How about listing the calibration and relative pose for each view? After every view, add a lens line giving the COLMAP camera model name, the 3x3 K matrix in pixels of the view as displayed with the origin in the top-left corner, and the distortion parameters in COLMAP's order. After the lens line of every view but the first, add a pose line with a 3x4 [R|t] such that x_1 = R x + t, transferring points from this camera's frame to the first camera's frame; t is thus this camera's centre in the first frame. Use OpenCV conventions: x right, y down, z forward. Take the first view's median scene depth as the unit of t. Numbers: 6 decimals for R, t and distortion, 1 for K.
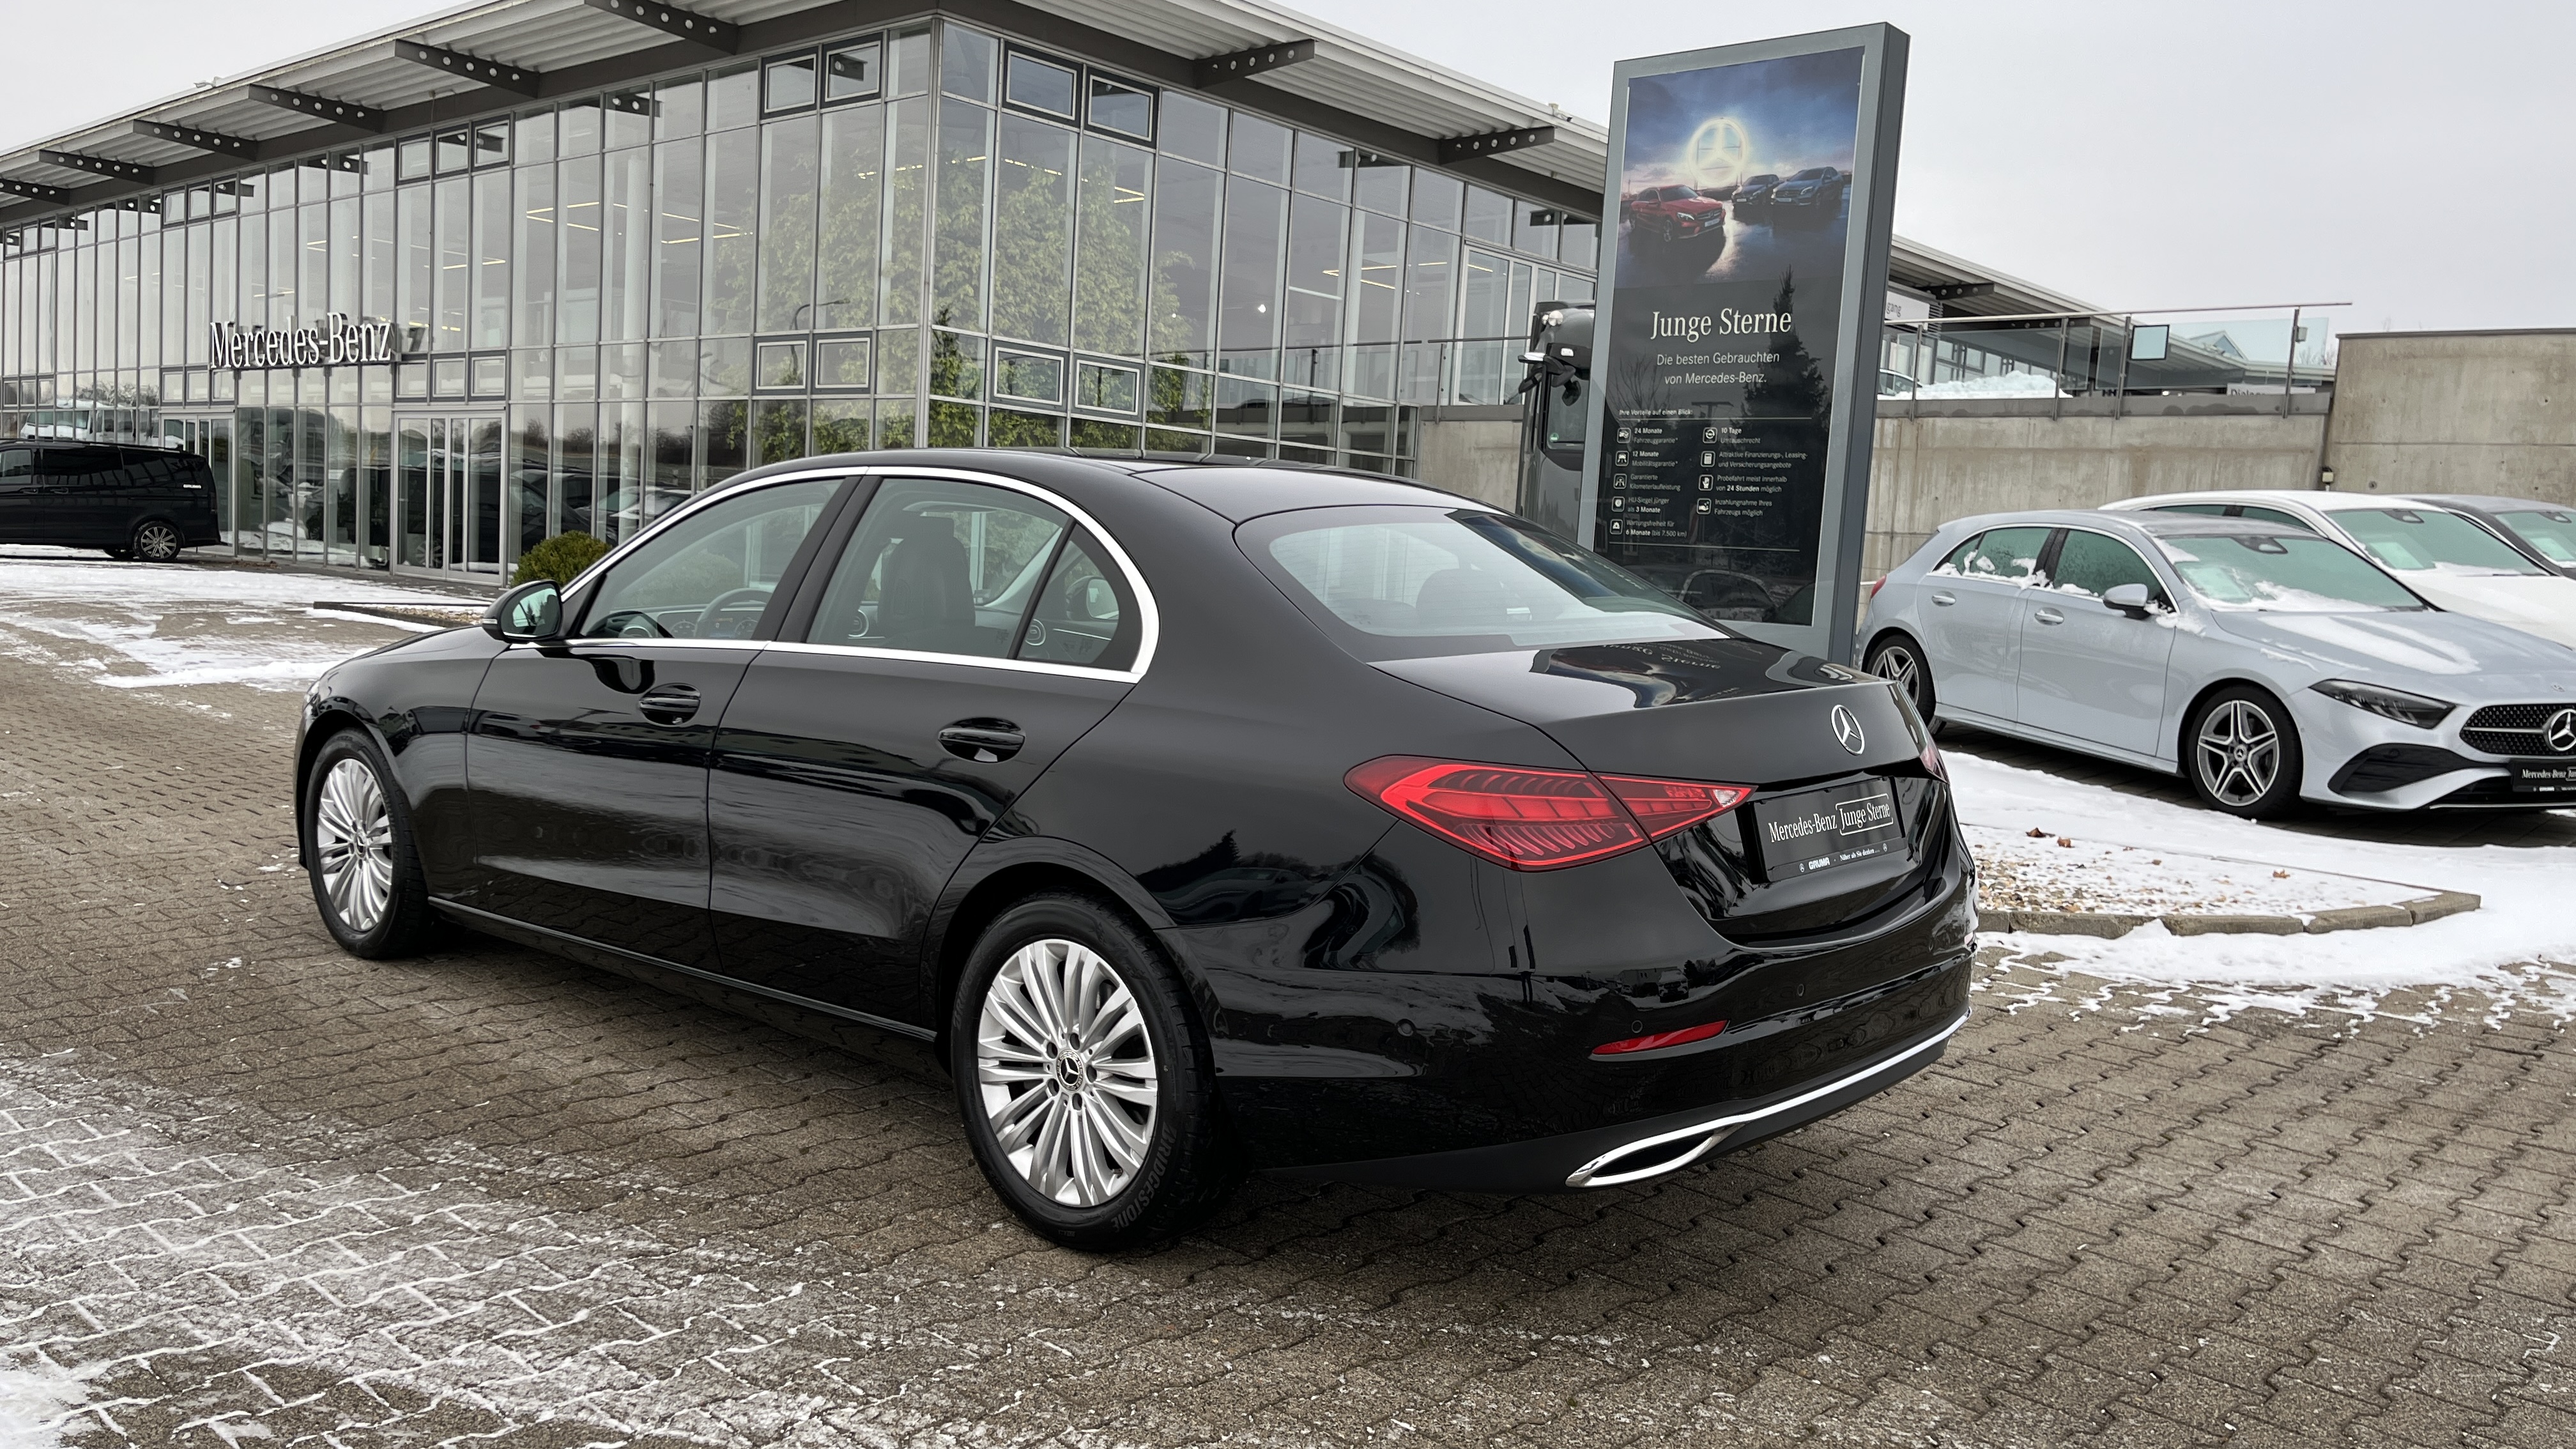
lens RADIAL K [[1937.3, 0, 1267.3], [0, 1937.3, 740.0], [0, 0, 1]] dist [0.067057, -0.077974]
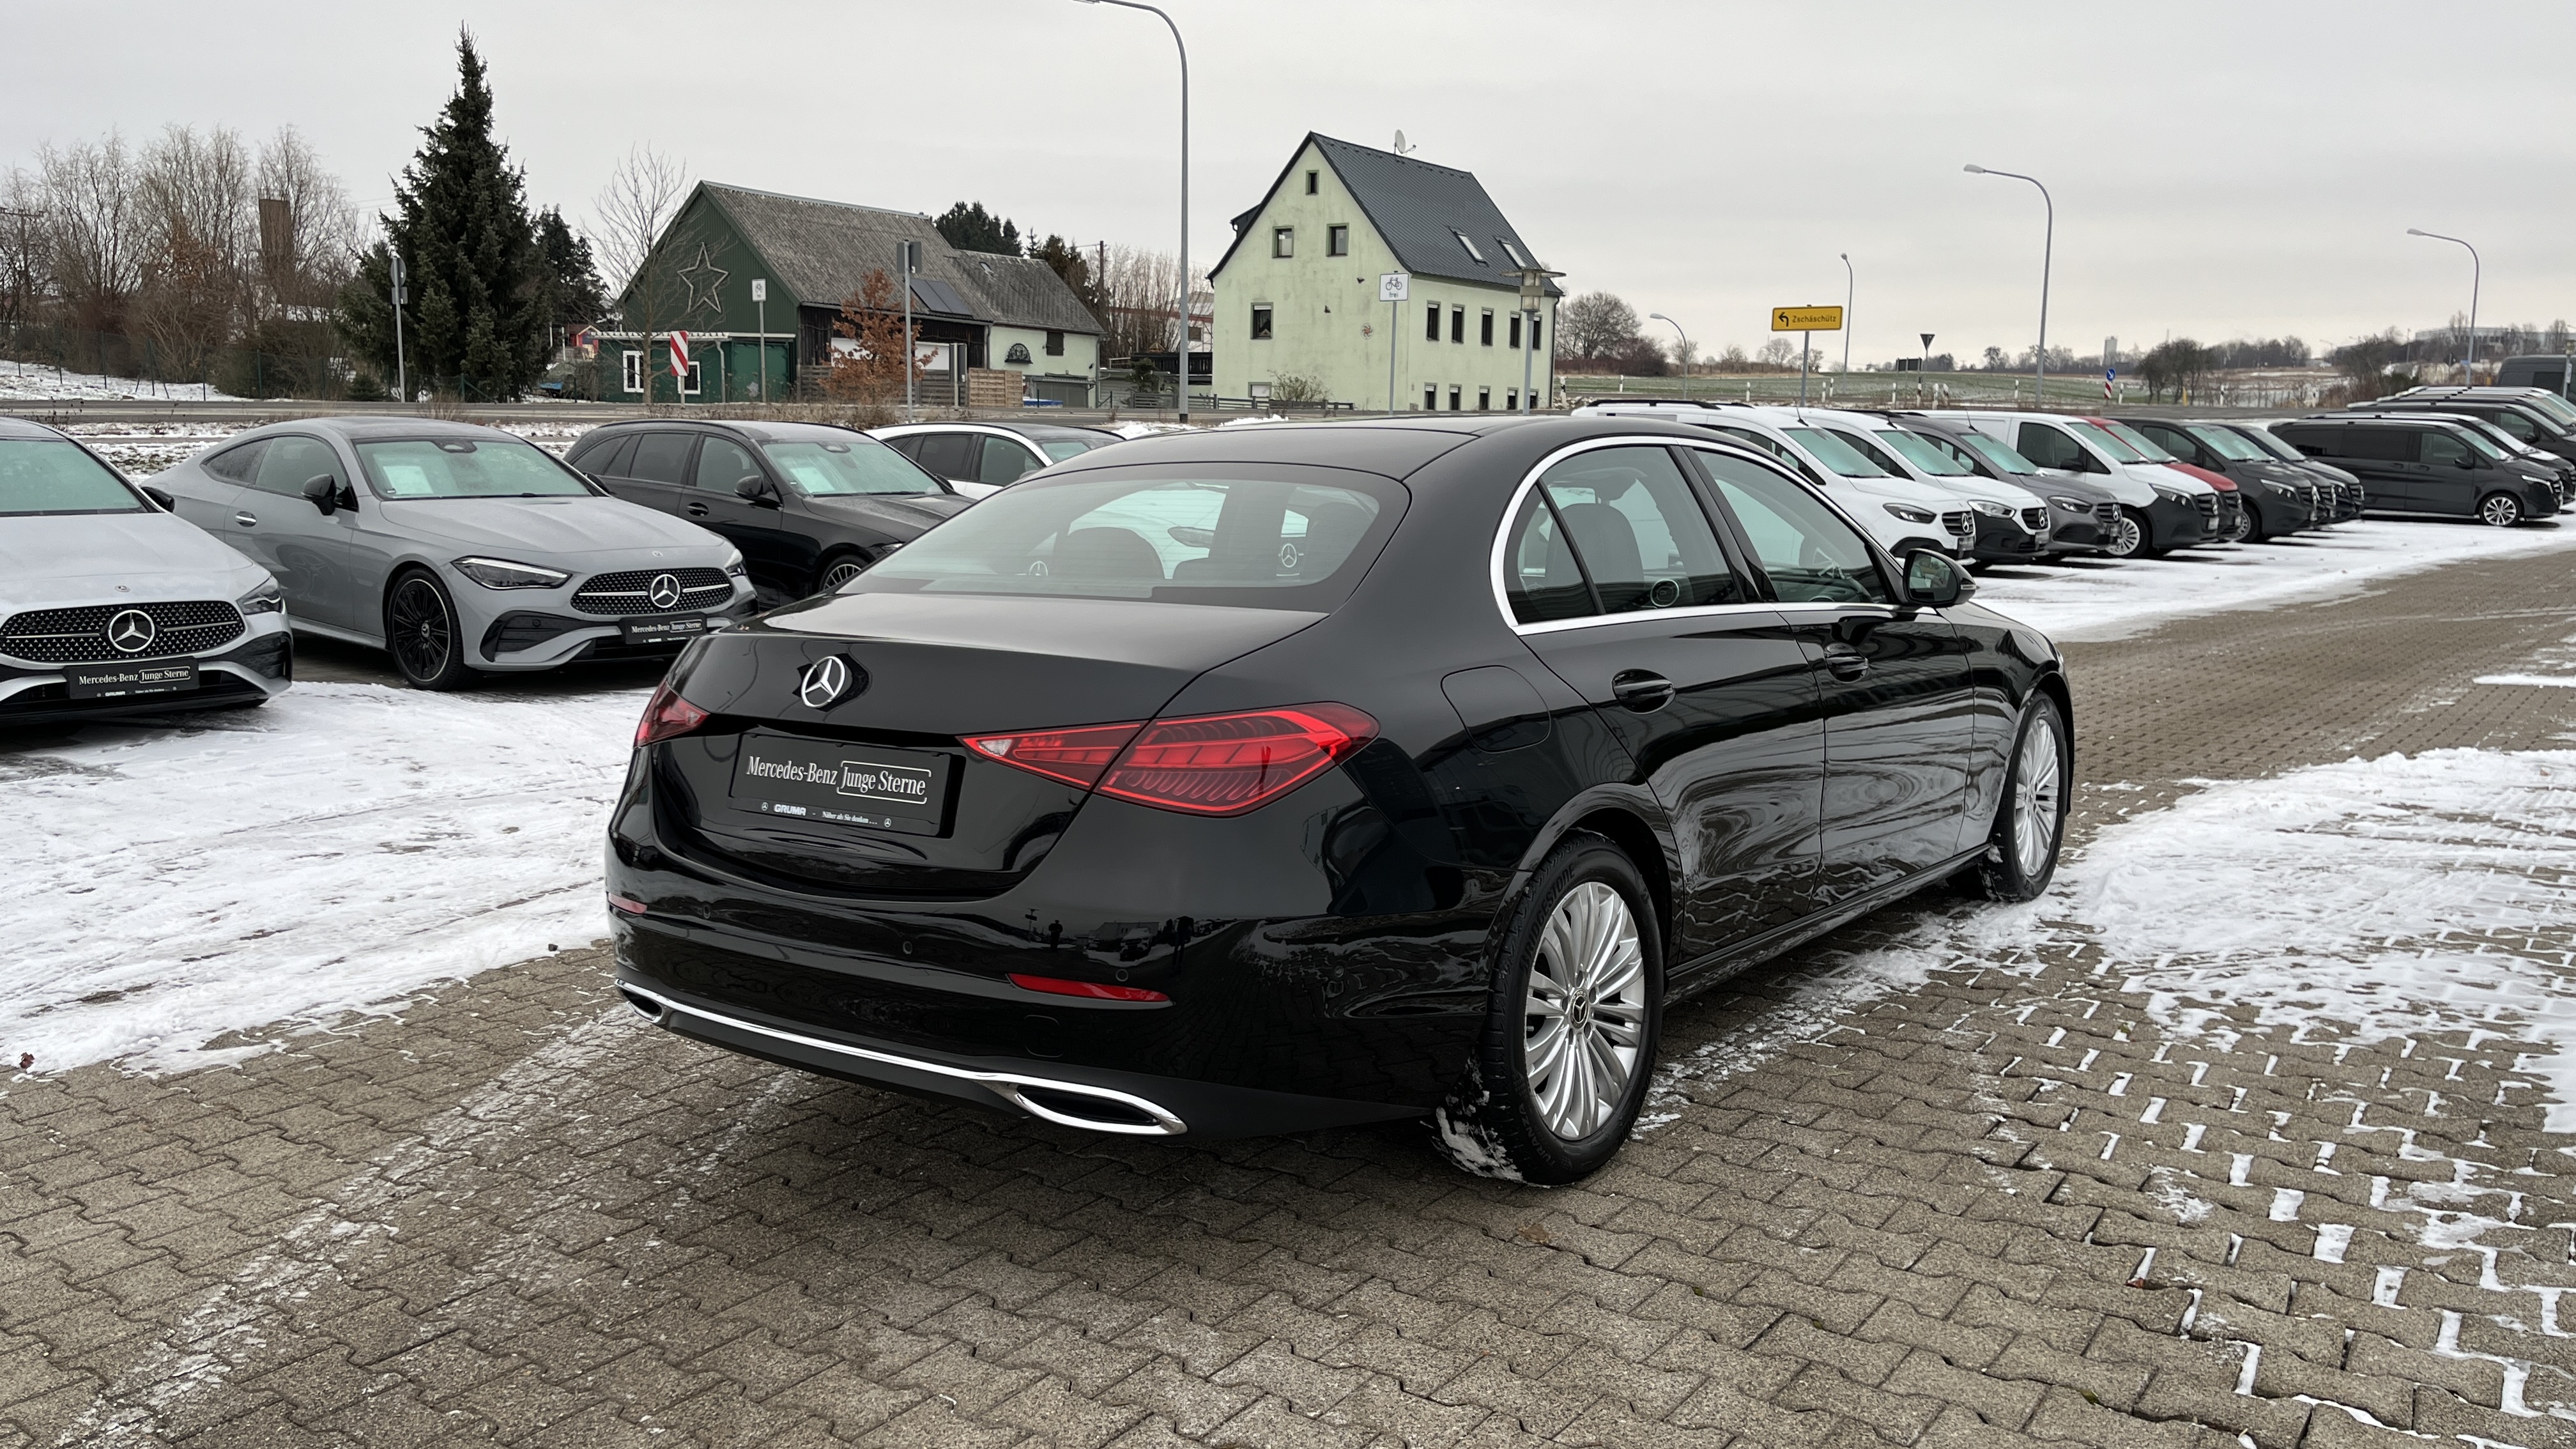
lens RADIAL K [[1937.3, 0, 1281.6], [0, 1937.3, 720.6], [0, 0, 1]] dist [0.067057, -0.077974]
pose [[0.098044, 0.089654, -0.991135, 1.003648], [-0.105068, 0.991300, 0.079275, -0.068120], [0.989620, 0.096364, 0.106611, 0.882531]]
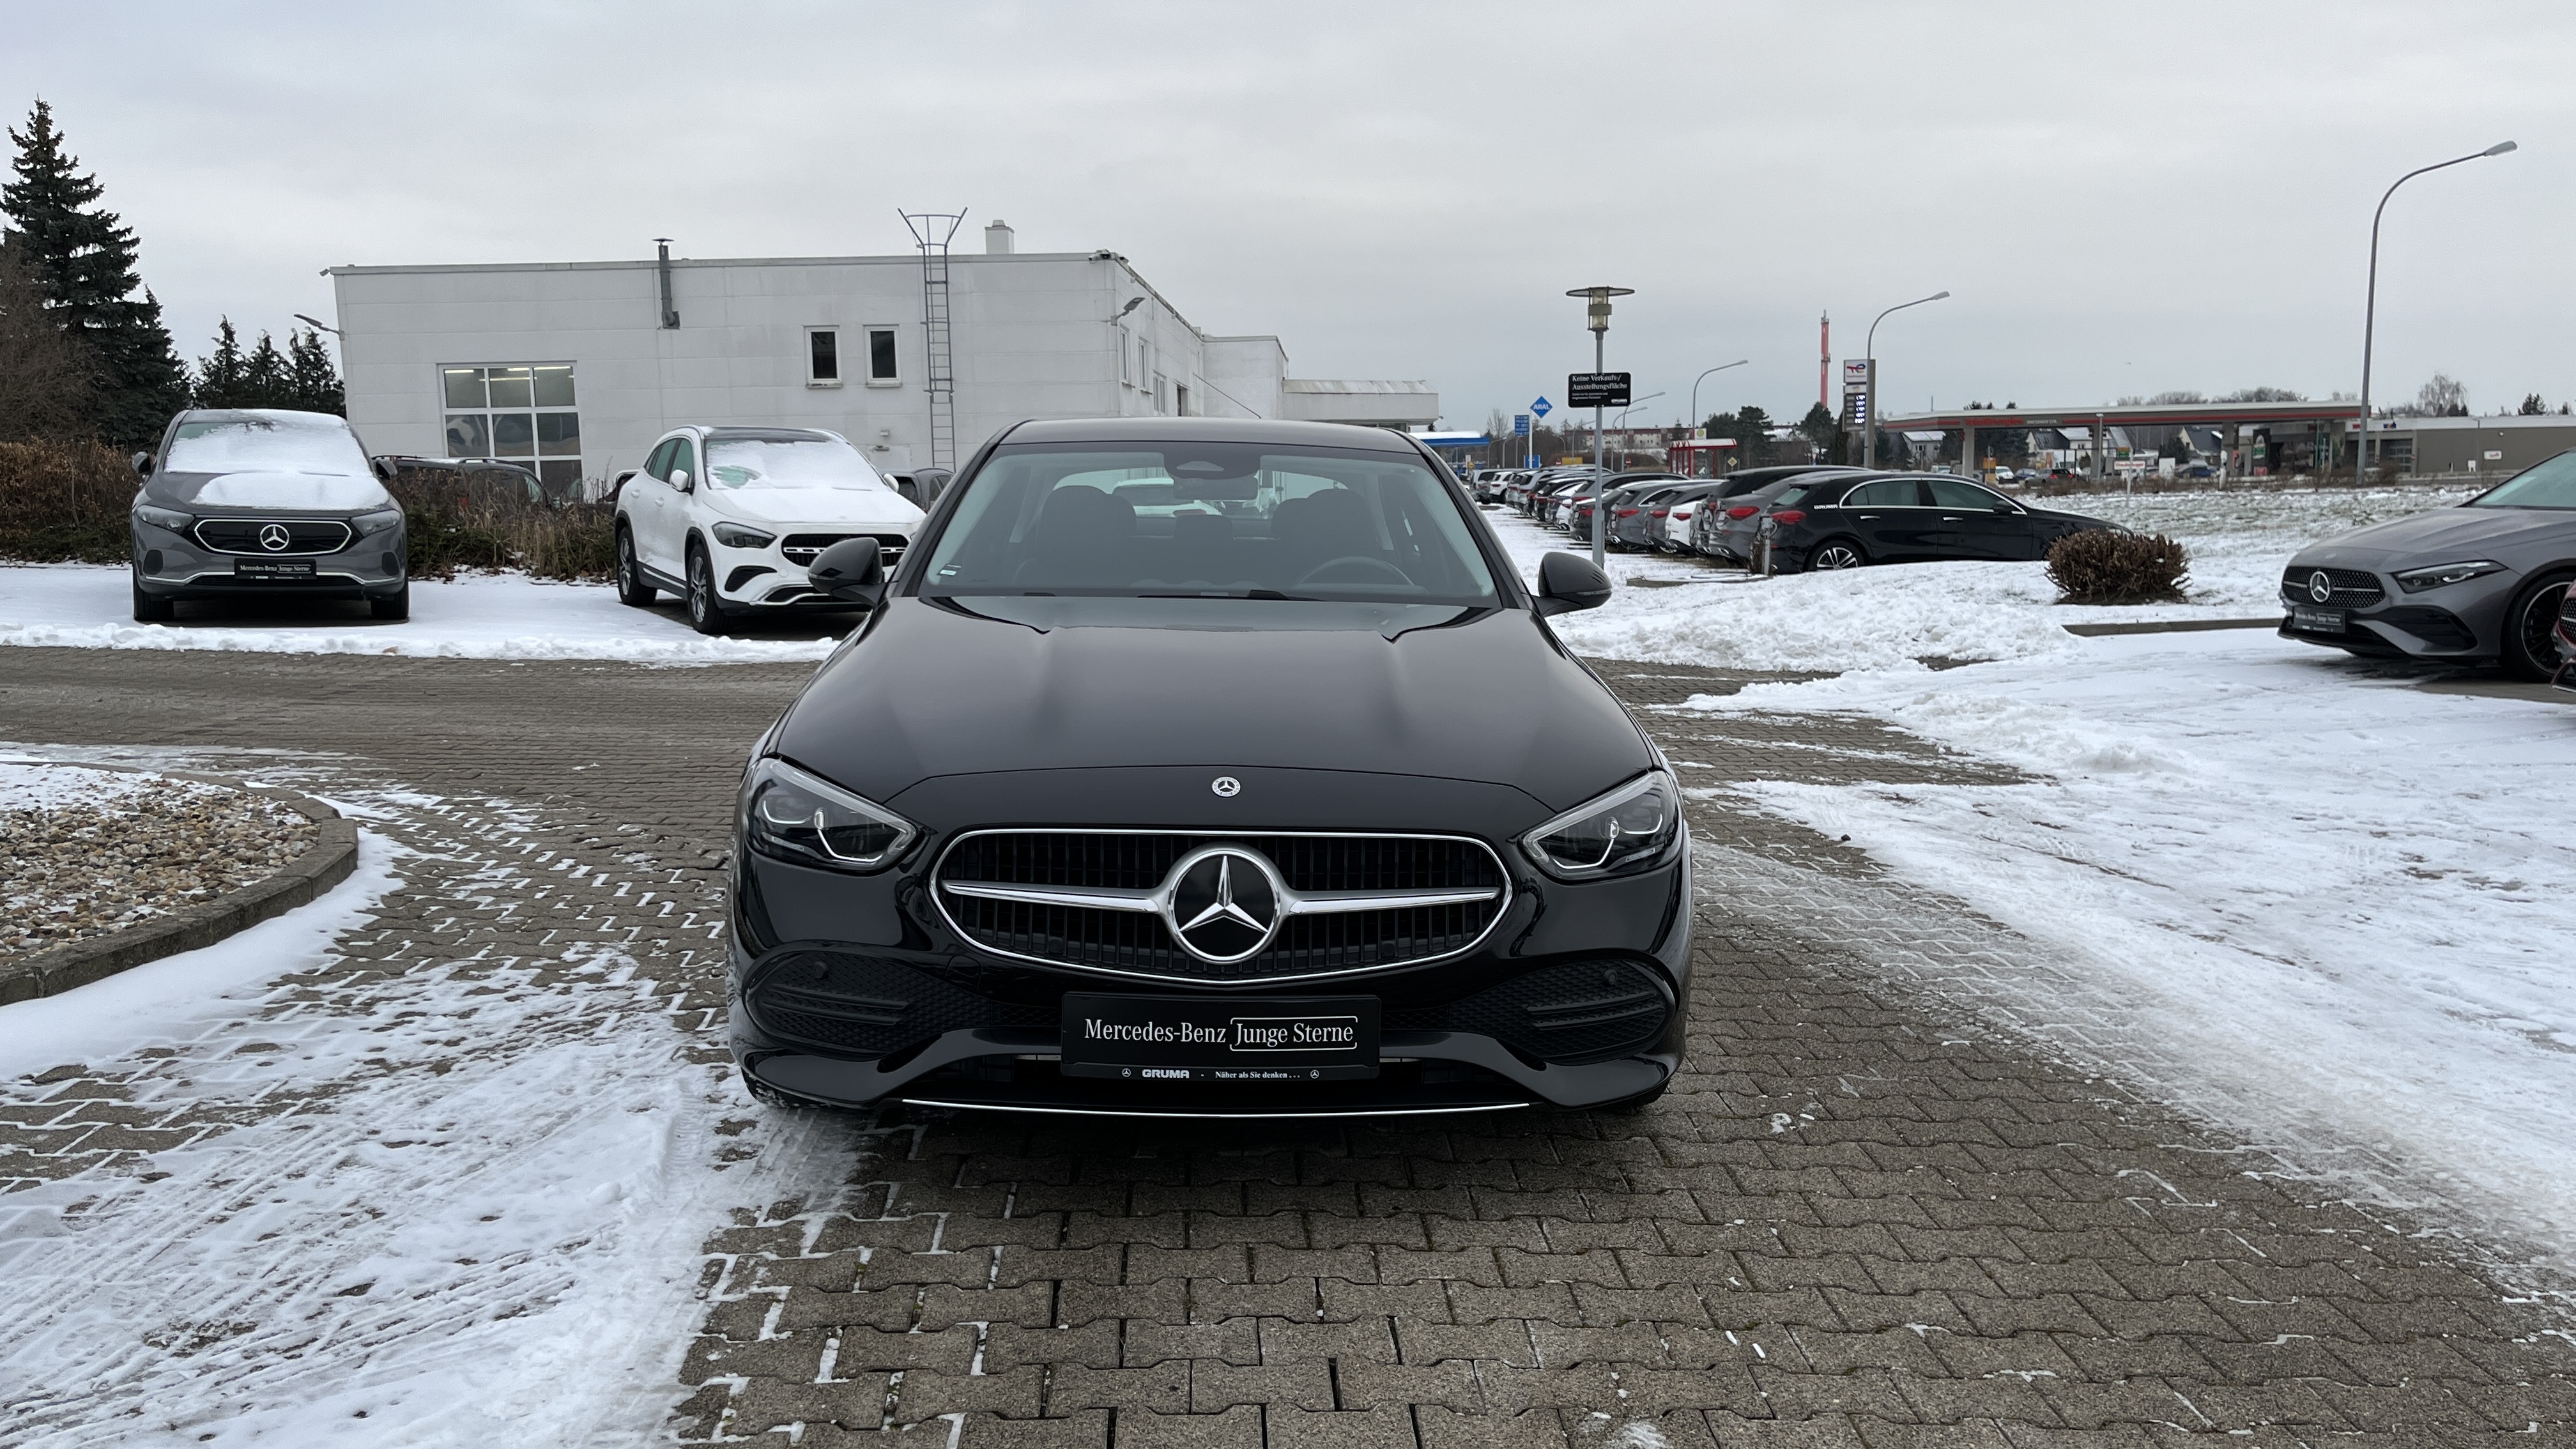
lens RADIAL K [[1937.3, 0, 1298.8], [0, 1937.3, 708.2], [0, 0, 1]] dist [0.067057, -0.077974]
pose [[-0.713878, -0.128093, 0.688455, -1.120003], [0.043238, 0.973189, 0.225905, -0.269086], [-0.698934, 0.191036, -0.689200, 2.010996]]
